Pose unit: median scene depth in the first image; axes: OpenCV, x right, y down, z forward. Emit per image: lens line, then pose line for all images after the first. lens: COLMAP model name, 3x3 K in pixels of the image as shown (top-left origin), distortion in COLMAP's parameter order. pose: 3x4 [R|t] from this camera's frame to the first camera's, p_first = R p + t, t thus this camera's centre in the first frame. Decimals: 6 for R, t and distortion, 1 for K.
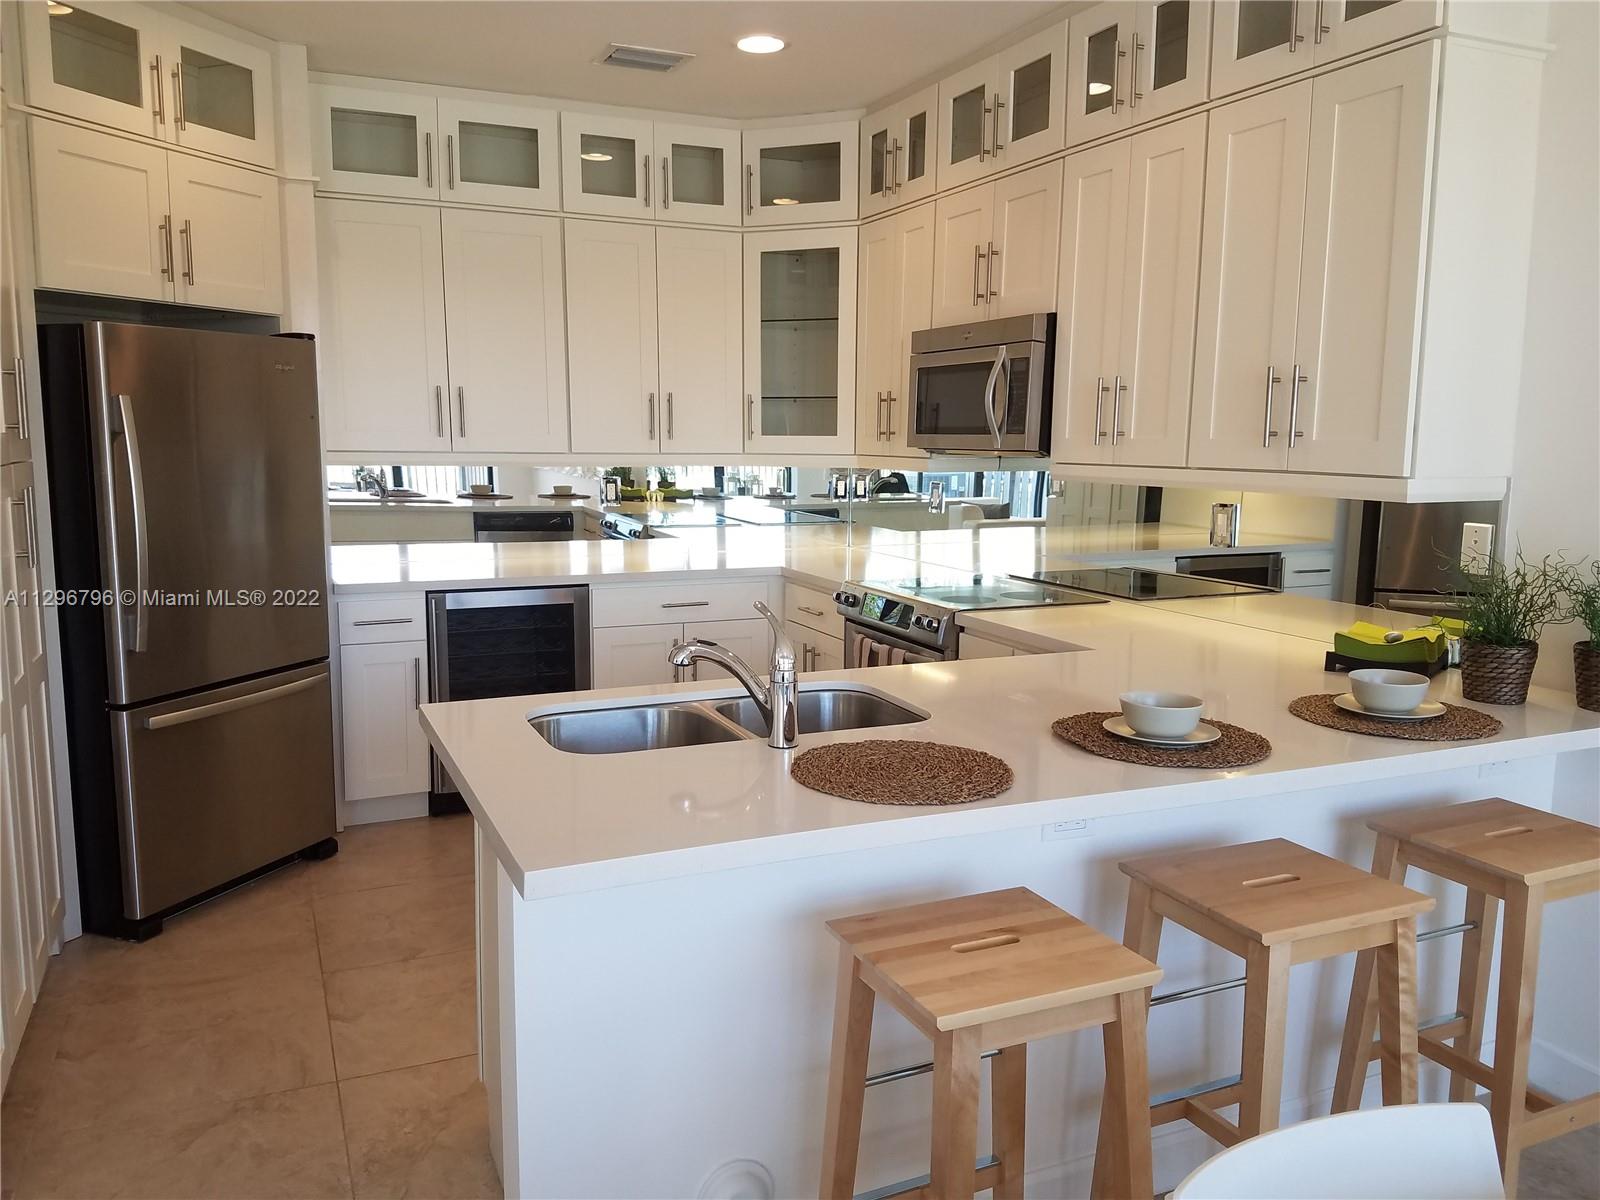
lens RADIAL K [[1201.8, 0, 800.0], [0, 1201.8, 600.0], [0, 0, 1]] dist [0.163093, -0.252999]
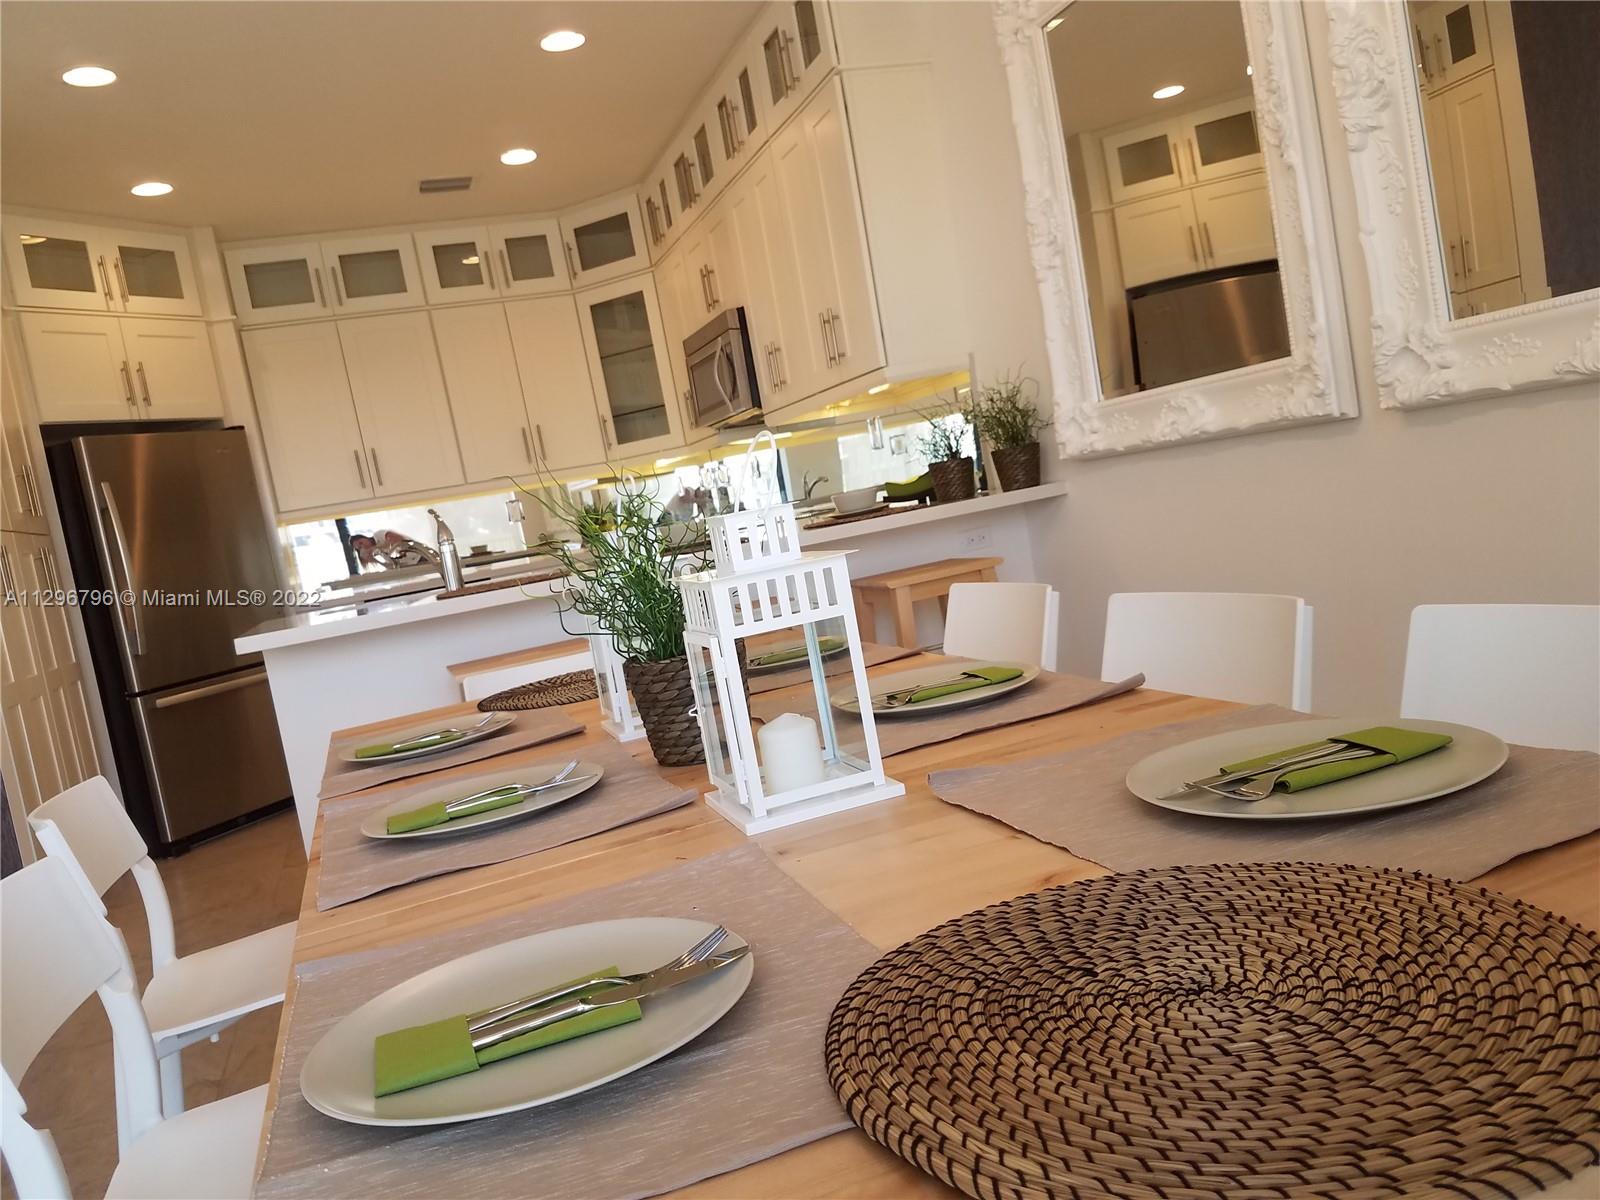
lens RADIAL K [[1241.8, 0, 794.5], [0, 1241.8, 603.4], [0, 0, 1]] dist [0.277618, -0.483361]
pose [[0.977088, -0.176066, -0.119578, 0.354157], [0.169367, 0.983465, -0.064127, 0.181745], [0.128892, 0.042405, 0.990752, -0.356646]]
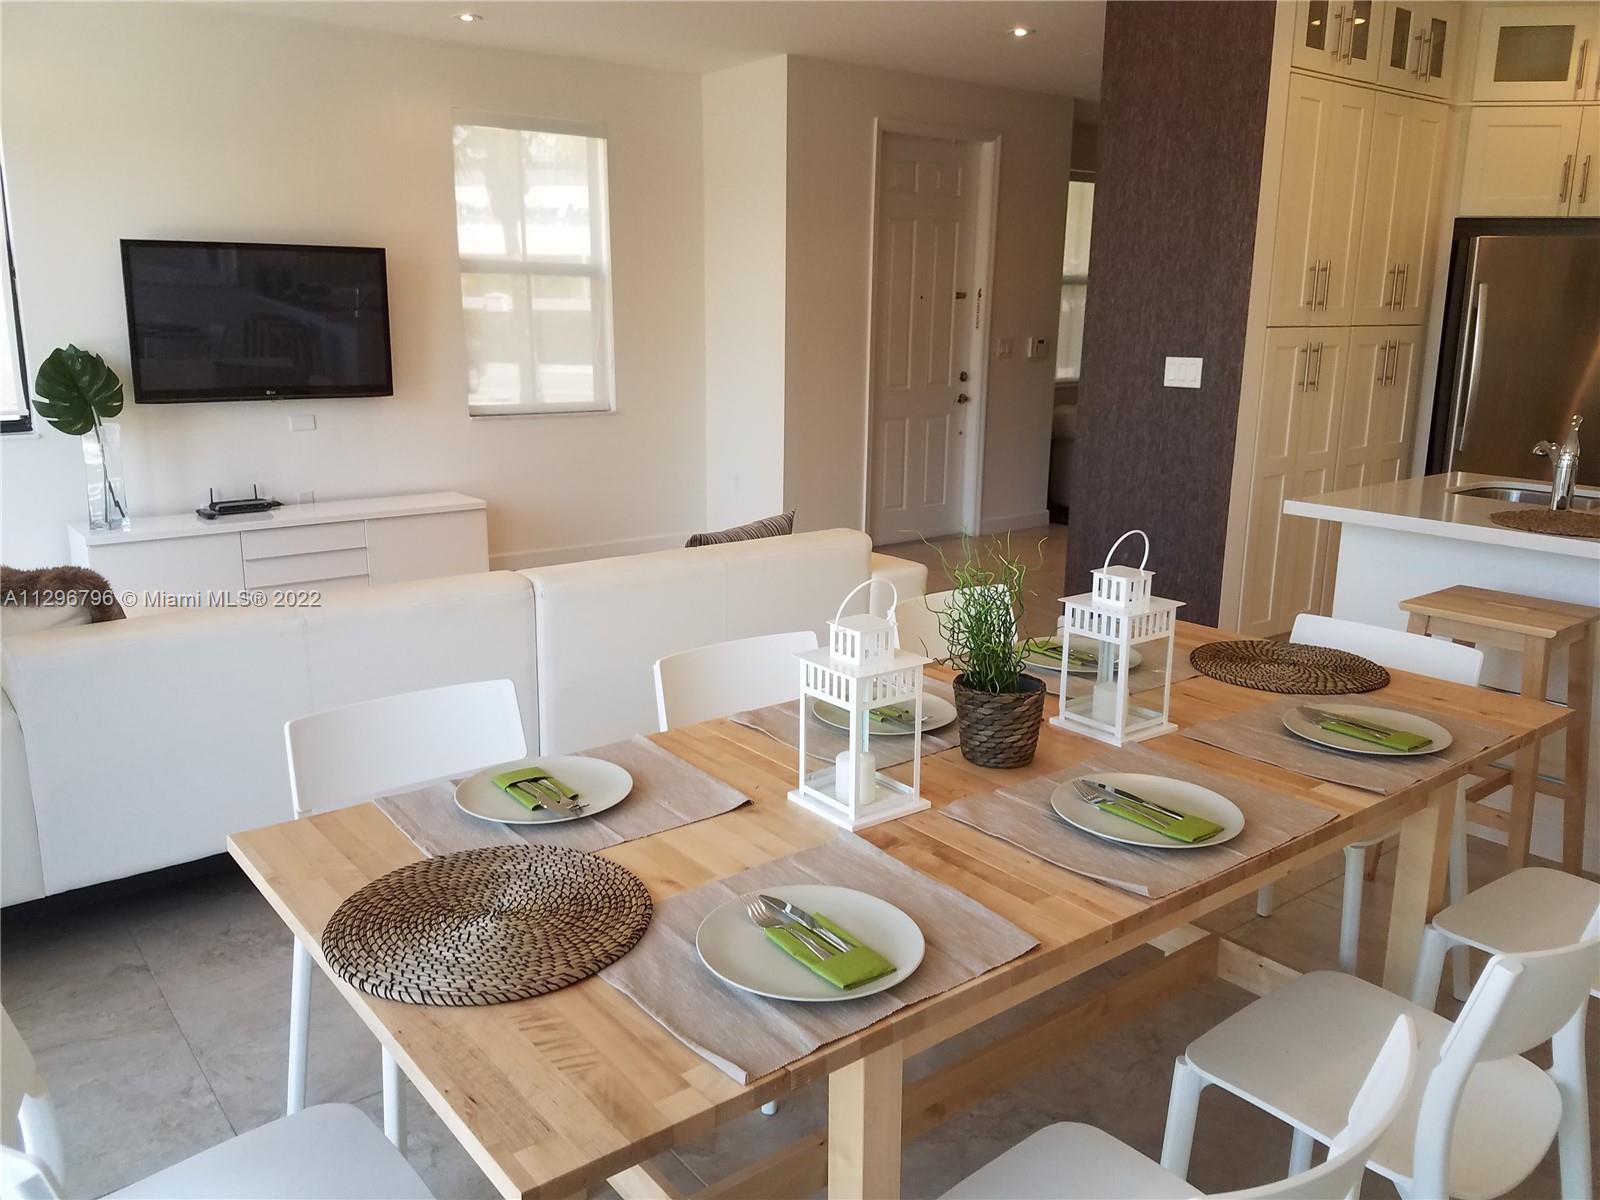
lens RADIAL K [[1258.2, 0, 800.0], [0, 1258.2, 600.0], [0, 0, 1]] dist [0.000810, 0.000176]
pose [[0.231659, 0.210877, -0.949666, 0.709129], [-0.148331, 0.972464, 0.179756, 0.055410], [0.961422, 0.099223, 0.256560, -0.168300]]
